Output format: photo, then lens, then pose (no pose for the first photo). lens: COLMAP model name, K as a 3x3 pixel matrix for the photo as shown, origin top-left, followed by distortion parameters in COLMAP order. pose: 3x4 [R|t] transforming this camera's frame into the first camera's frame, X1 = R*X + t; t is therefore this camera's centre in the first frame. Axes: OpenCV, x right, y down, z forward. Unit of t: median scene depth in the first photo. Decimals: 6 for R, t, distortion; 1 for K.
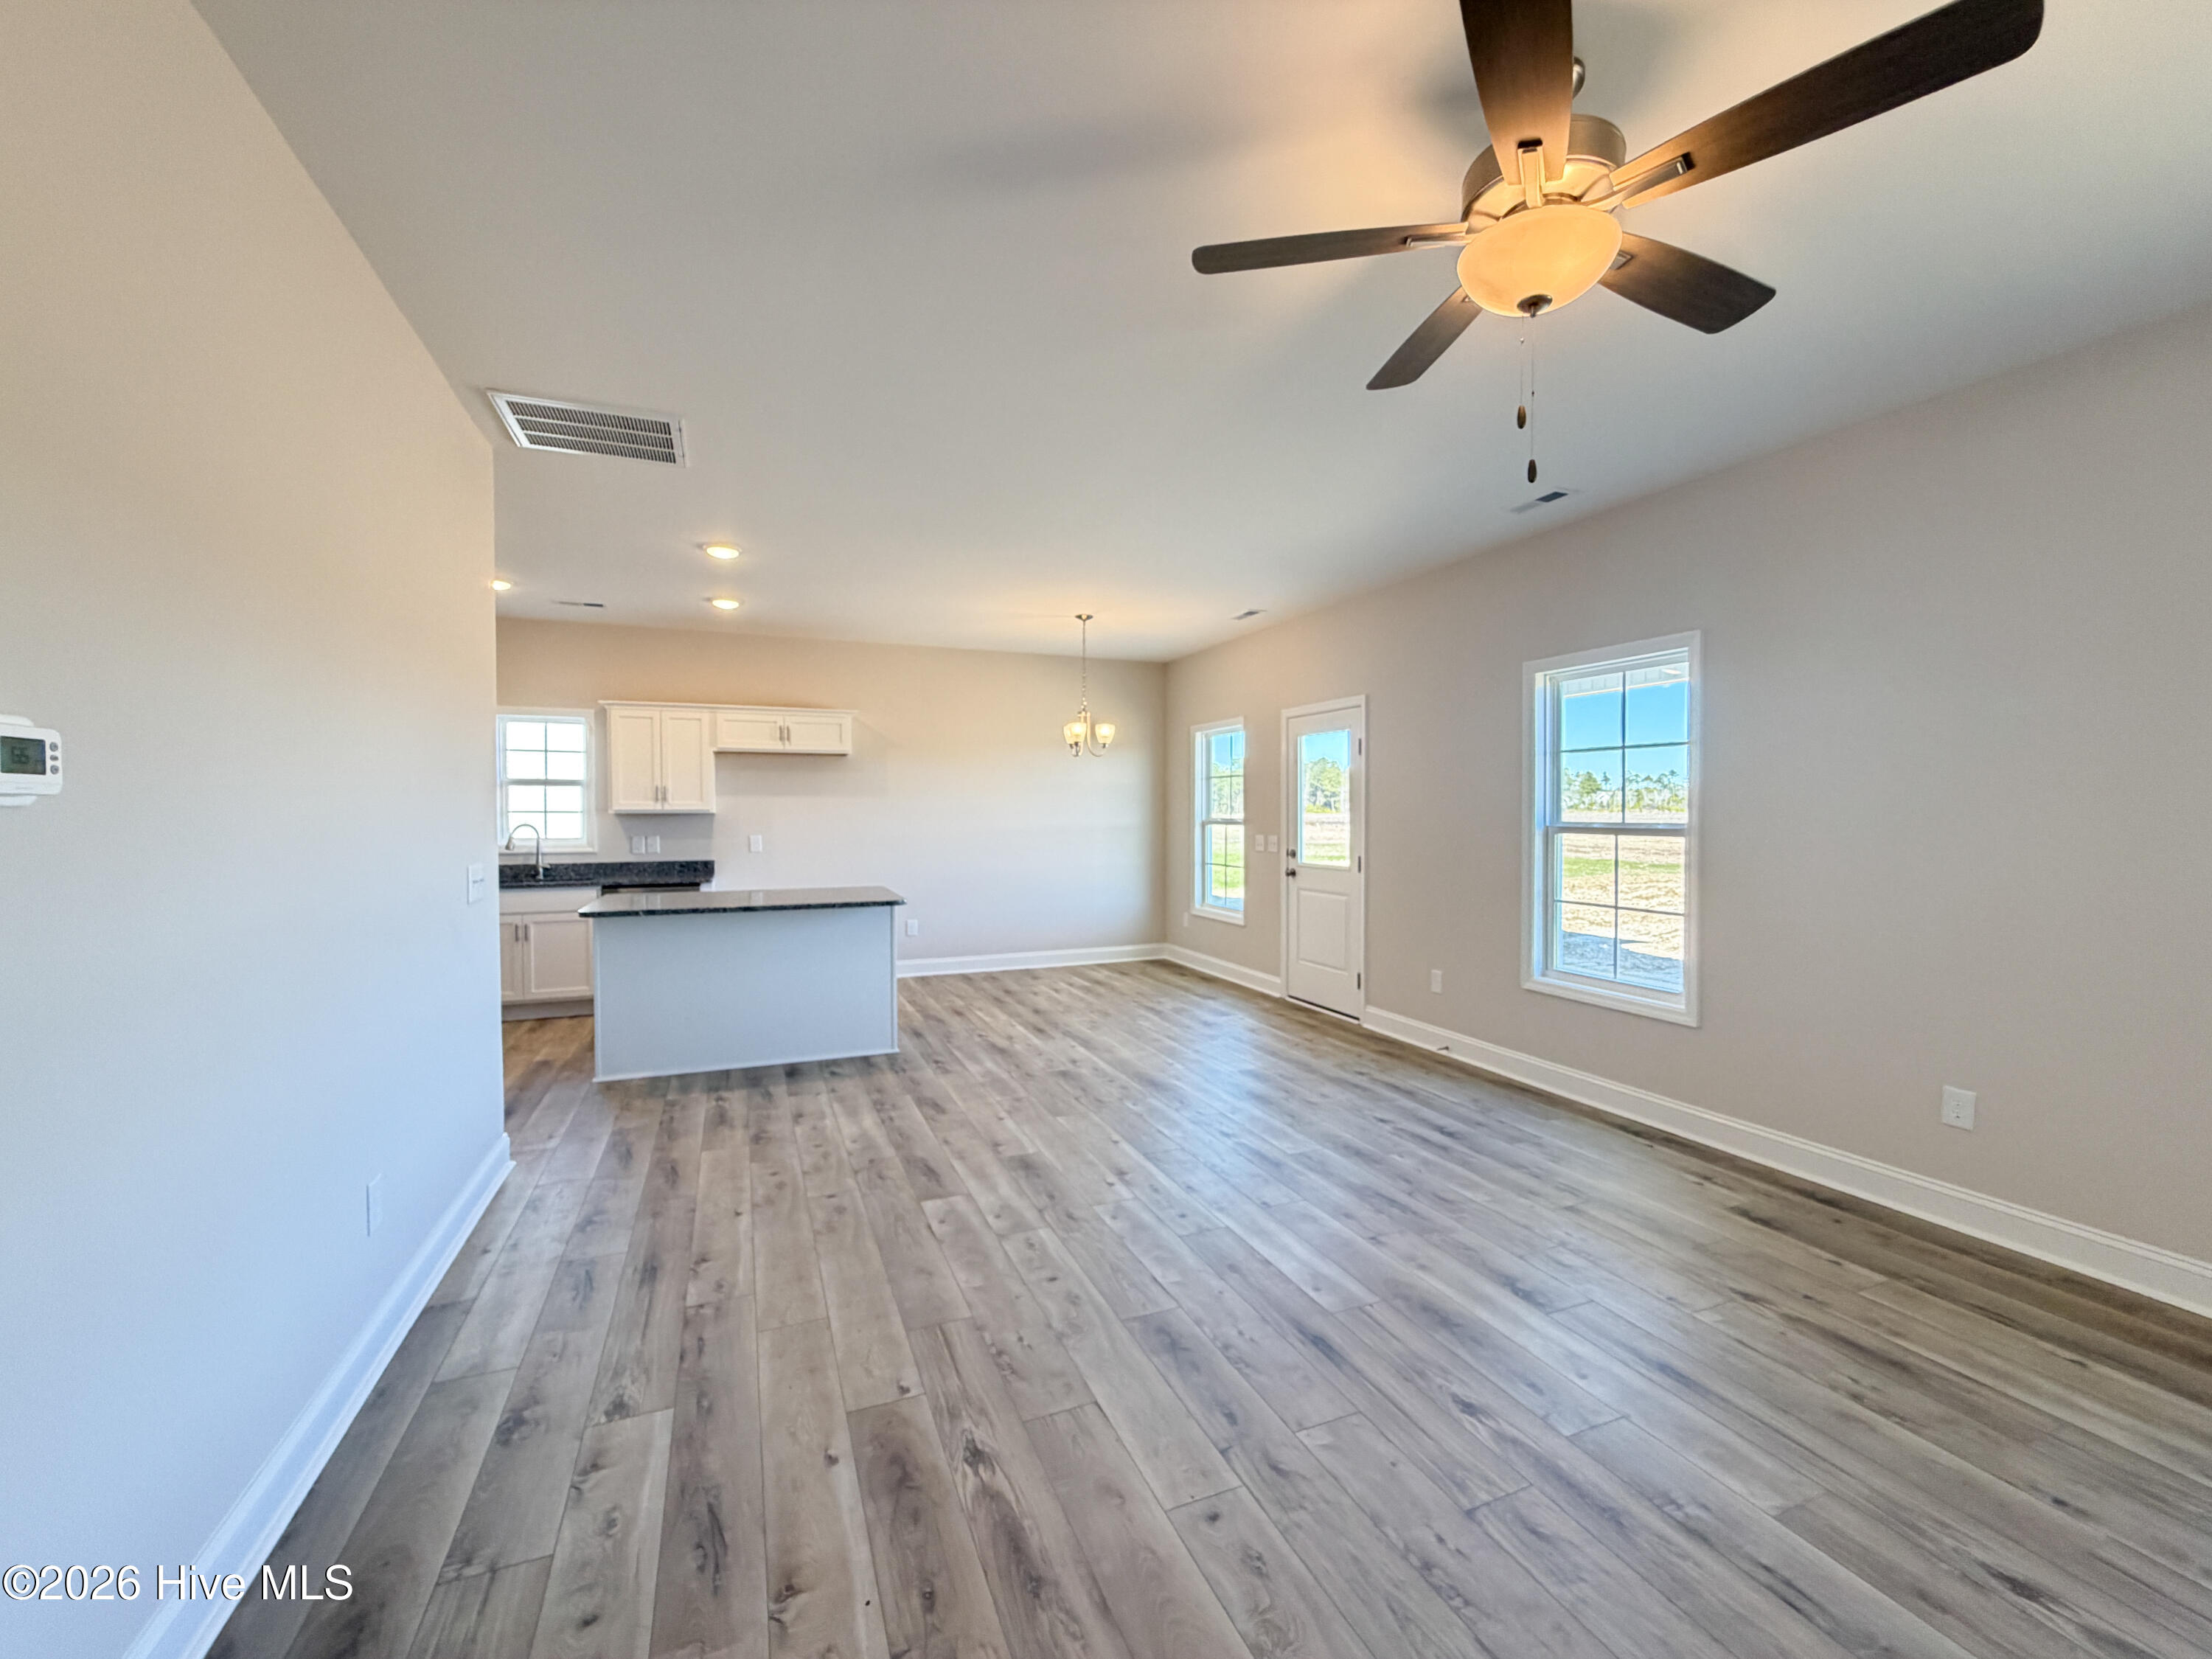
lens RADIAL K [[897.3, 0, 1106.0], [0, 897.3, 829.5], [0, 0, 1]] dist [-0.001871, -0.000259]
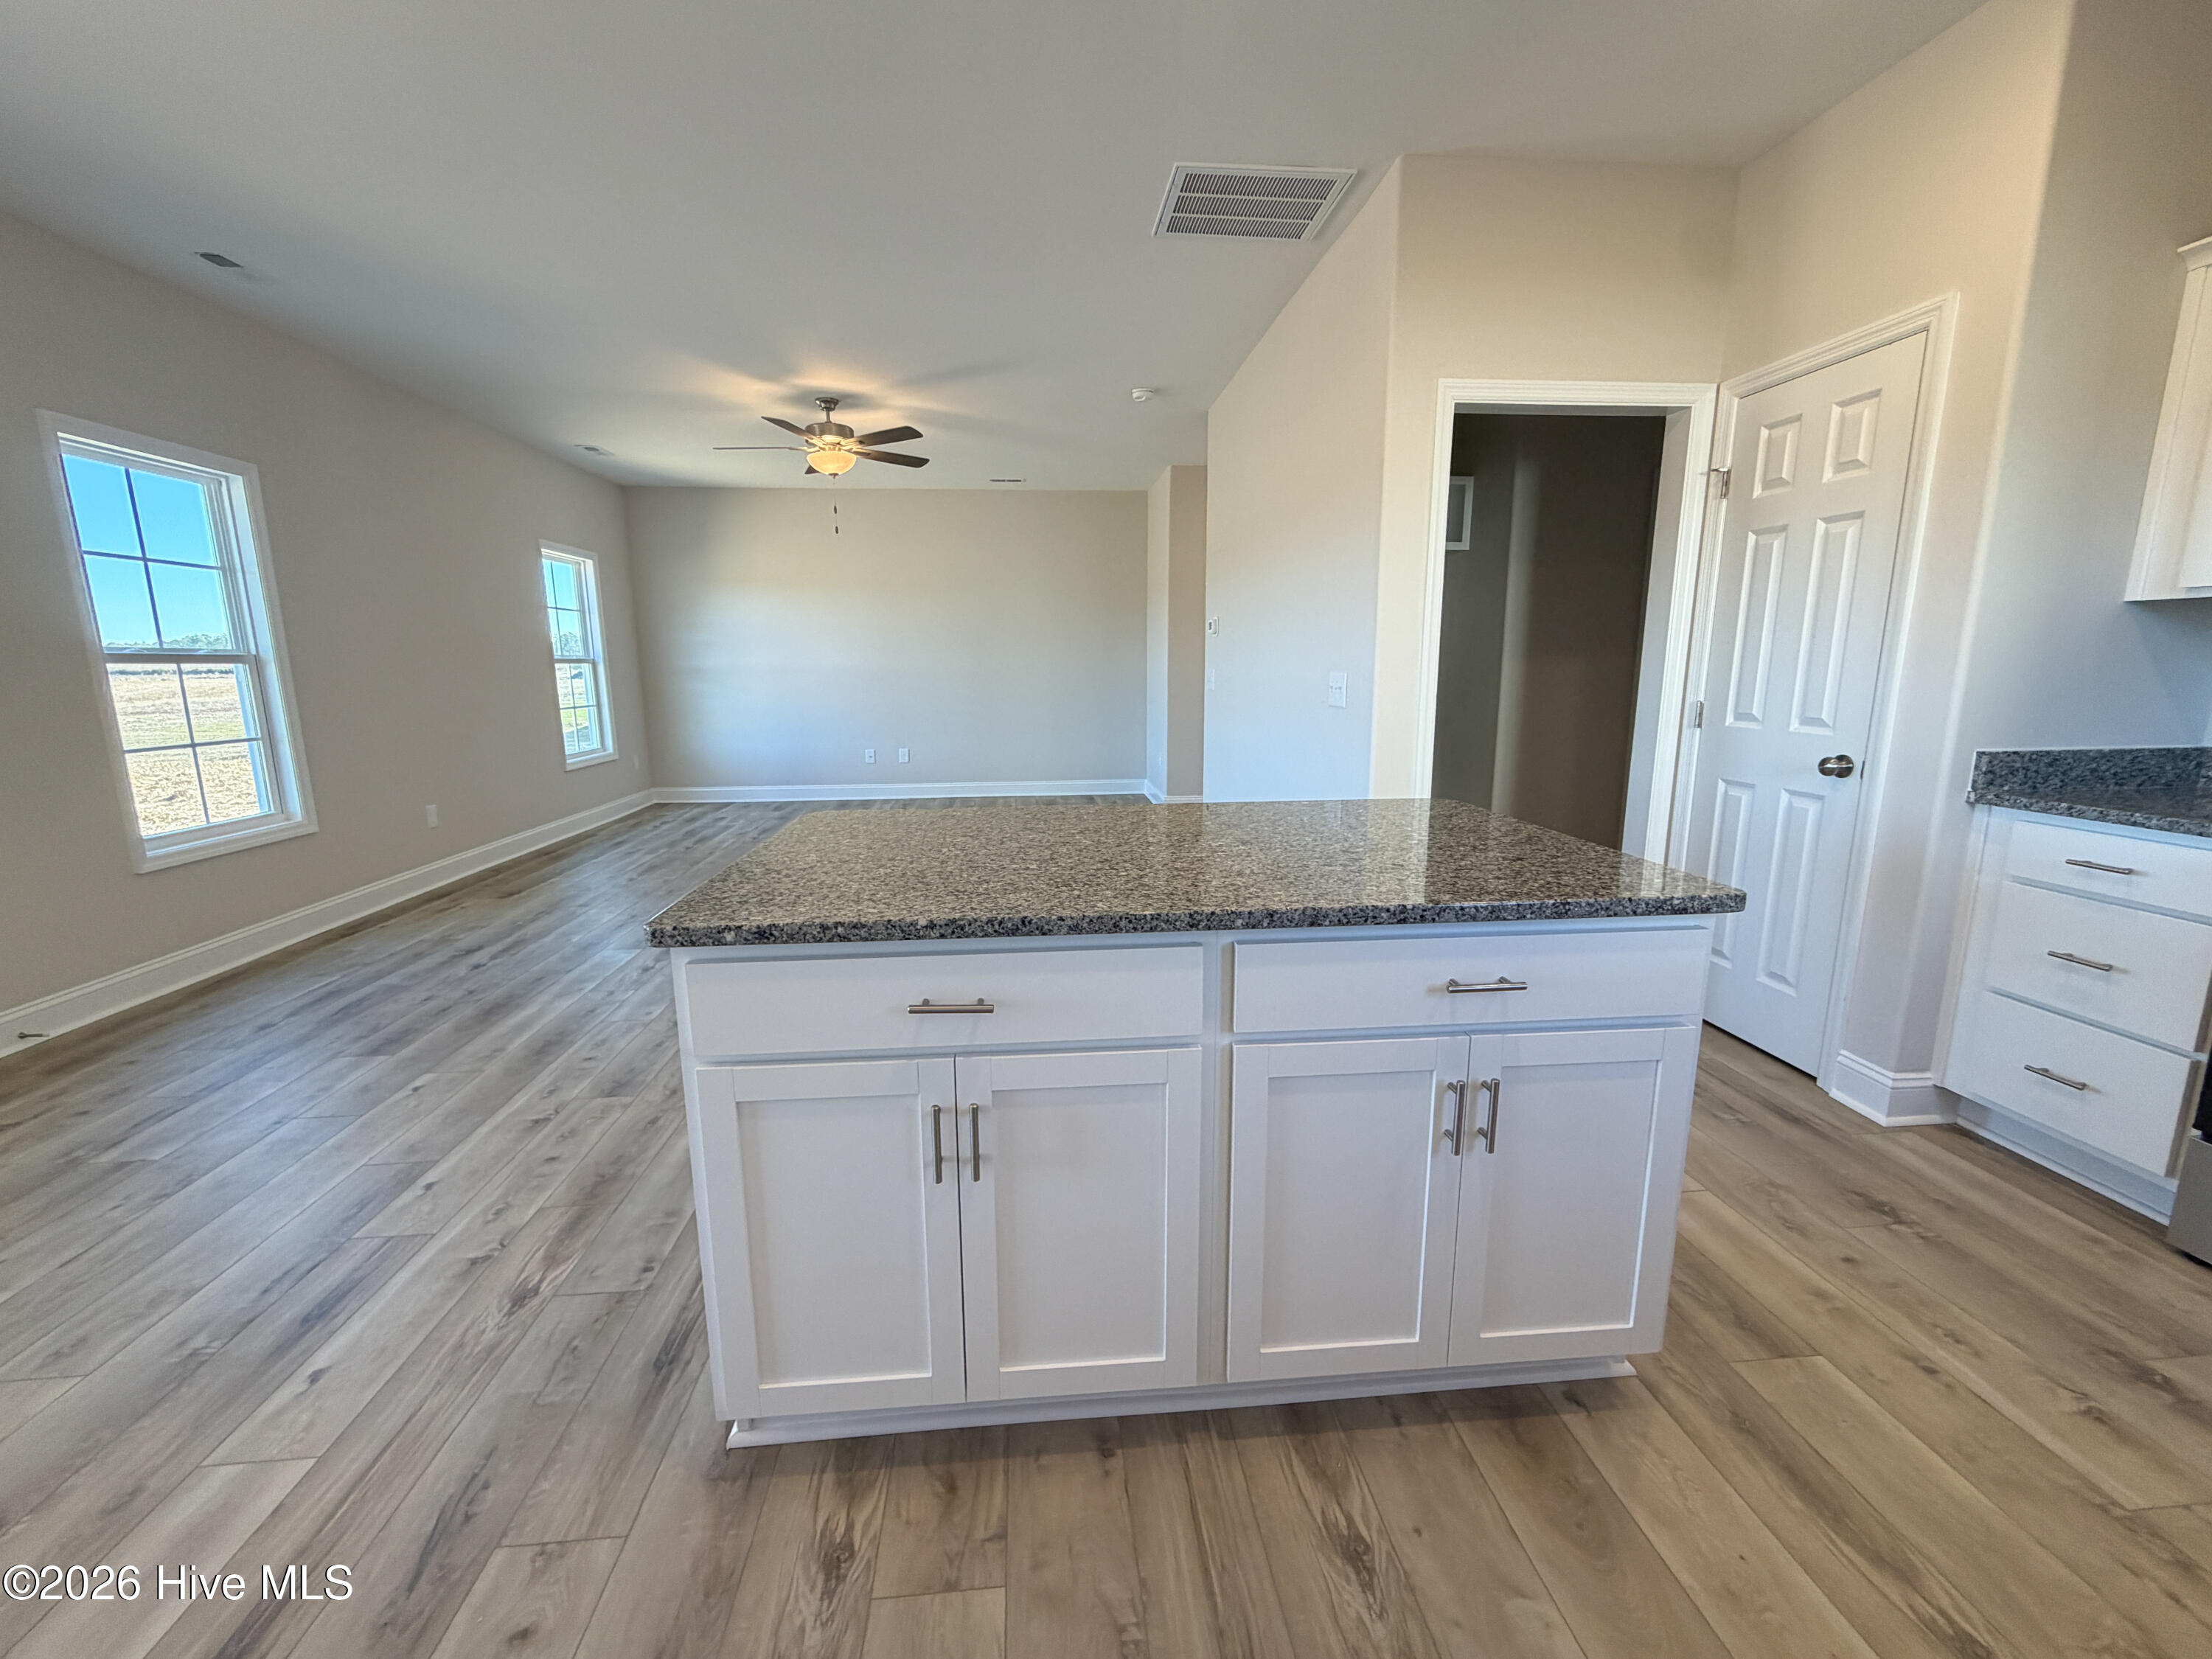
lens RADIAL K [[897.3, 0, 1106.0], [0, 897.3, 829.5], [0, 0, 1]] dist [-0.001871, -0.000259]
pose [[-0.957122, -0.044233, 0.286287, -0.555668], [0.015771, 0.978851, 0.203966, 0.001244], [-0.289254, 0.199736, -0.936182, 1.573617]]
